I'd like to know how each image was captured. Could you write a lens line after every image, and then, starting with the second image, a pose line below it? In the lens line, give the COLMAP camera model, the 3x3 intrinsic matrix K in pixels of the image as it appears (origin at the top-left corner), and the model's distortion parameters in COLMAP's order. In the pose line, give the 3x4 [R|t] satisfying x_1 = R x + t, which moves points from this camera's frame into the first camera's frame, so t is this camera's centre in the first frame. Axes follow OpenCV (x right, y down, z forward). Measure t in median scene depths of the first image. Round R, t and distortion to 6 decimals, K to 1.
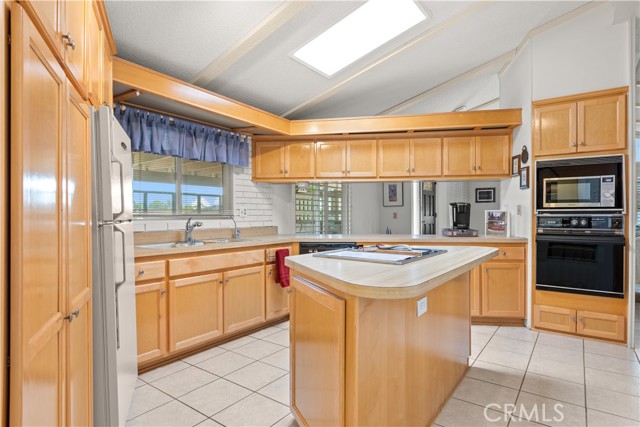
lens RADIAL K [[354.2, 0, 321.1], [0, 354.2, 214.5], [0, 0, 1]] dist [0.001925, 0.000177]
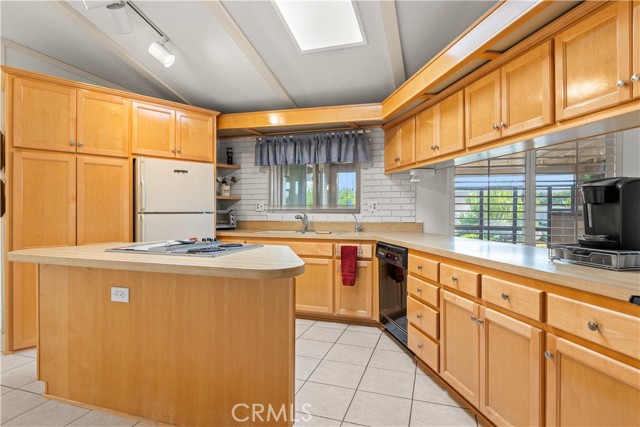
lens RADIAL K [[354.2, 0, 321.0], [0, 354.2, 210.6], [0, 0, 1]] dist [0.001925, 0.000177]
pose [[0.273927, 0.006046, -0.961732, 0.707965], [-0.000009, 0.999980, 0.006284, -0.002048], [0.961751, -0.001712, 0.273921, 0.604822]]
